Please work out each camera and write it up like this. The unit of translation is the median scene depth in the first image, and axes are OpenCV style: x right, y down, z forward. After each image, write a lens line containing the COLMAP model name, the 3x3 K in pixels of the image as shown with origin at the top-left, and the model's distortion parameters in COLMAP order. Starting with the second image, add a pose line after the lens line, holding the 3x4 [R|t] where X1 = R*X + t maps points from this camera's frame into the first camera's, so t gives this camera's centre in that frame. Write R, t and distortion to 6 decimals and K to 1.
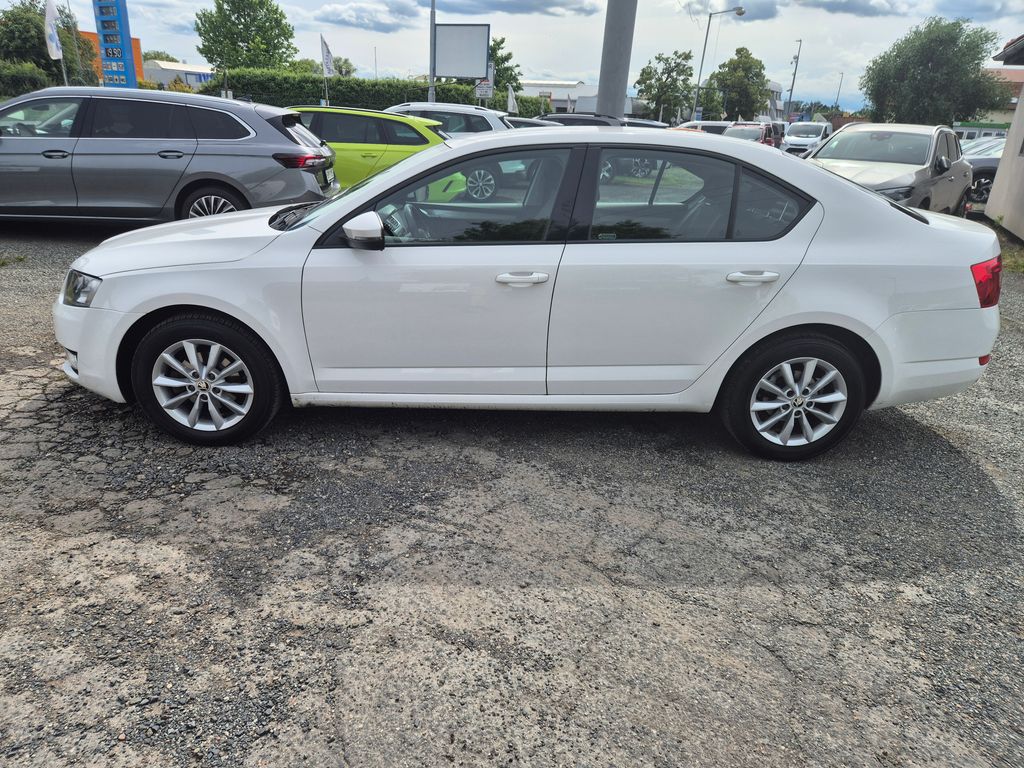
lens RADIAL K [[677.2, 0, 505.3], [0, 677.2, 383.7], [0, 0, 1]] dist [0.066524, -0.052398]
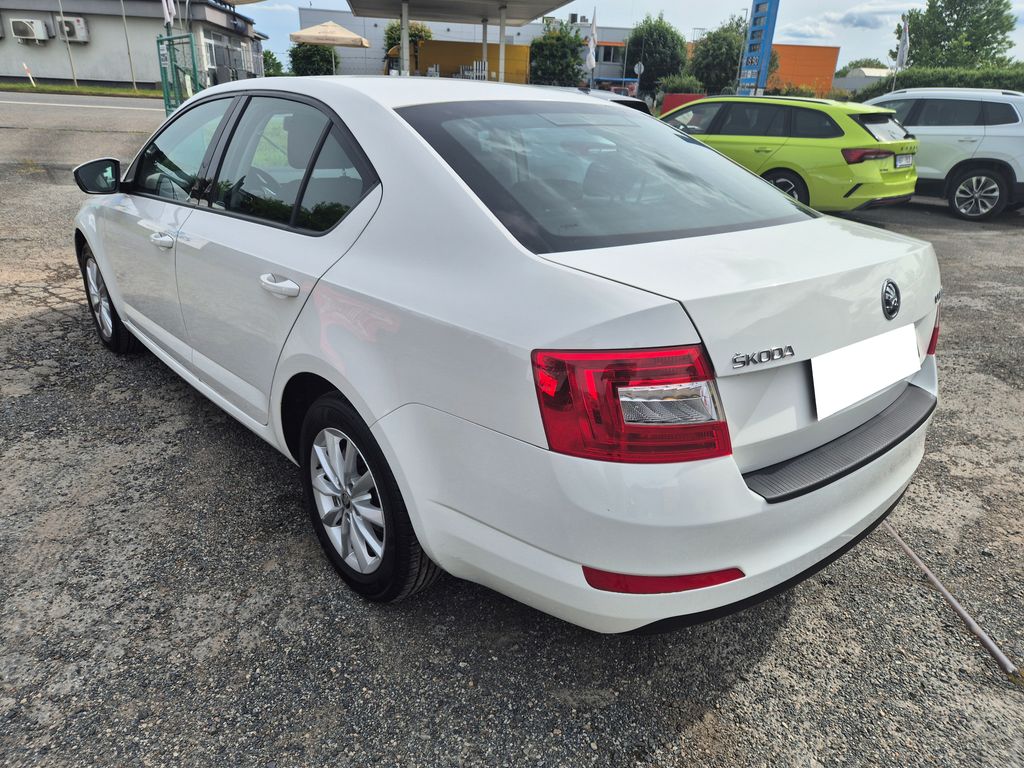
lens RADIAL K [[677.2, 0, 505.3], [0, 677.2, 383.7], [0, 0, 1]] dist [0.066524, -0.052398]
pose [[0.646273, 0.268495, -0.714312, 0.176558], [-0.274952, 0.955117, 0.110245, -0.034569], [0.711851, 0.125153, 0.691089, 0.123405]]
